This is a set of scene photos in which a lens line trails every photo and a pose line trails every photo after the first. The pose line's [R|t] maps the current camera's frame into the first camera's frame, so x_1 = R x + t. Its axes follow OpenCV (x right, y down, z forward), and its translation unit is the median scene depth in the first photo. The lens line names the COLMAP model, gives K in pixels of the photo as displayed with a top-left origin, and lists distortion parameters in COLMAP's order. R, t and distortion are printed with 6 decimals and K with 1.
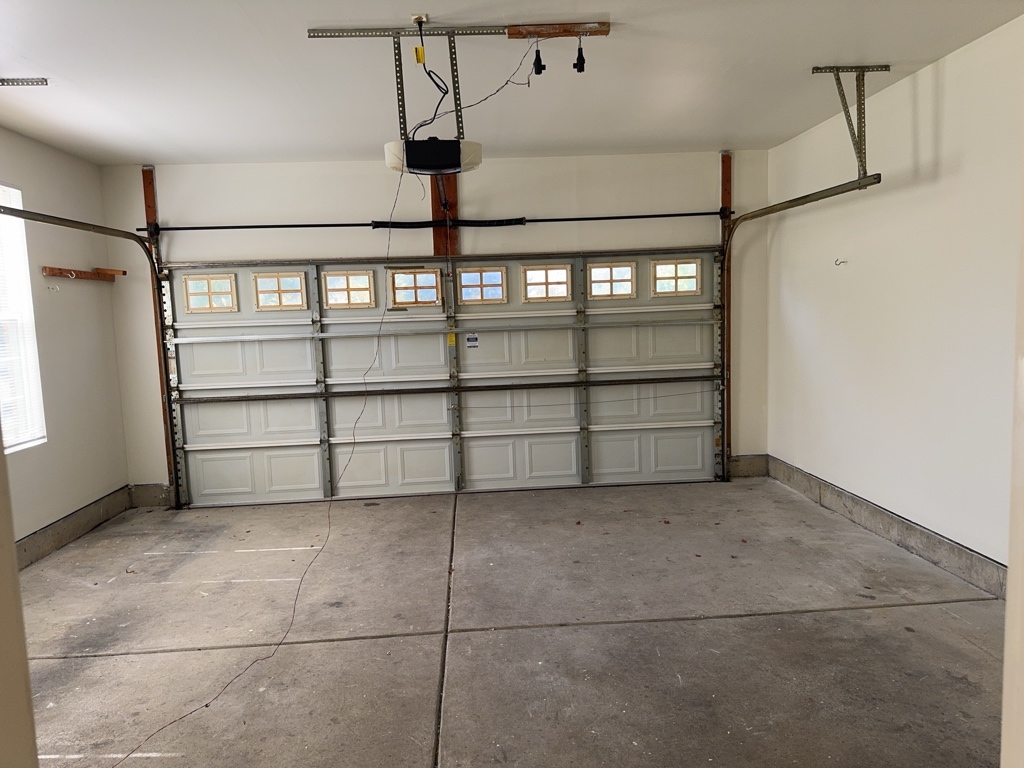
lens RADIAL K [[728.4, 0, 509.8], [0, 728.4, 387.0], [0, 0, 1]] dist [0.022933, -0.023197]
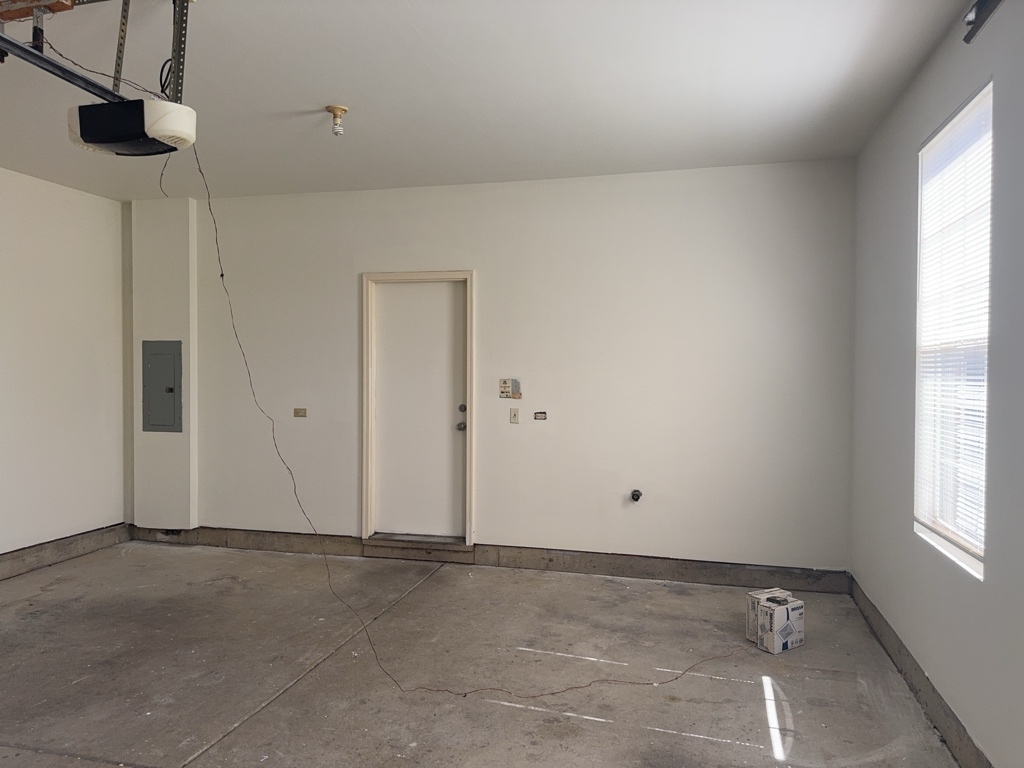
lens RADIAL K [[728.4, 0, 509.8], [0, 728.4, 387.0], [0, 0, 1]] dist [0.022933, -0.023197]
pose [[-0.951049, 0.021404, 0.308299, -0.553769], [0.058758, 0.991925, 0.112395, -0.102189], [-0.303404, 0.125009, -0.944626, 1.313203]]
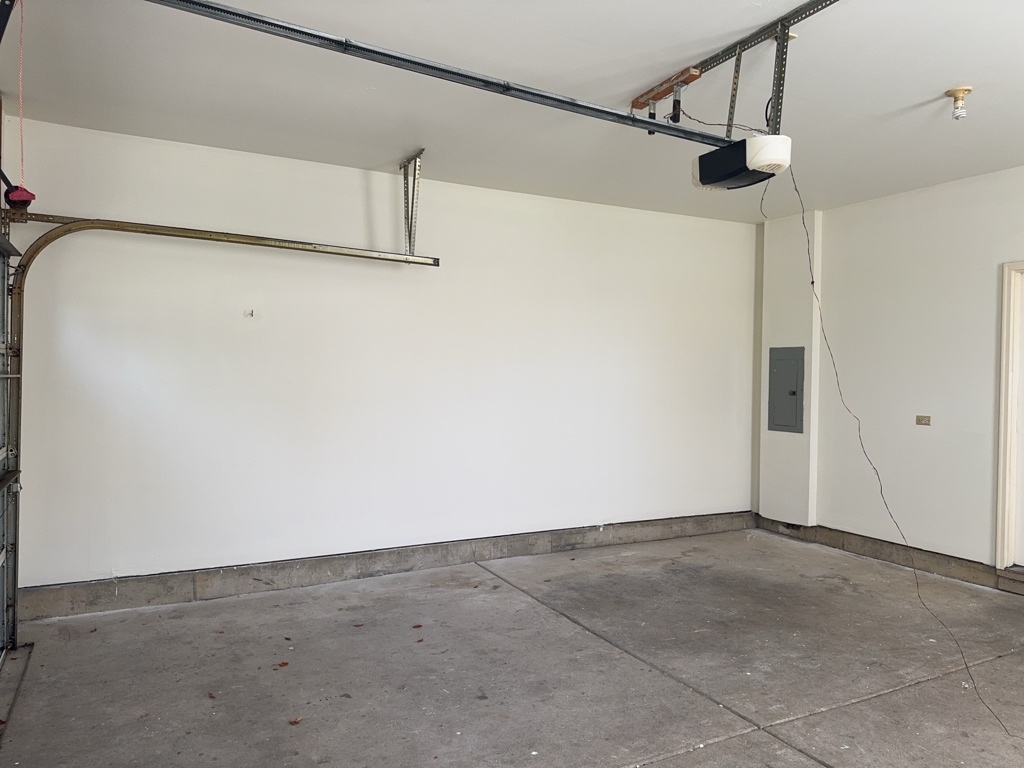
lens RADIAL K [[719.4, 0, 504.1], [0, 719.4, 385.6], [0, 0, 1]] dist [0.031353, -0.049720]
pose [[-0.405254, 0.012723, 0.914115, -0.619665], [0.098923, 0.994642, 0.030012, -0.094862], [-0.908836, 0.102589, -0.404342, 1.322949]]
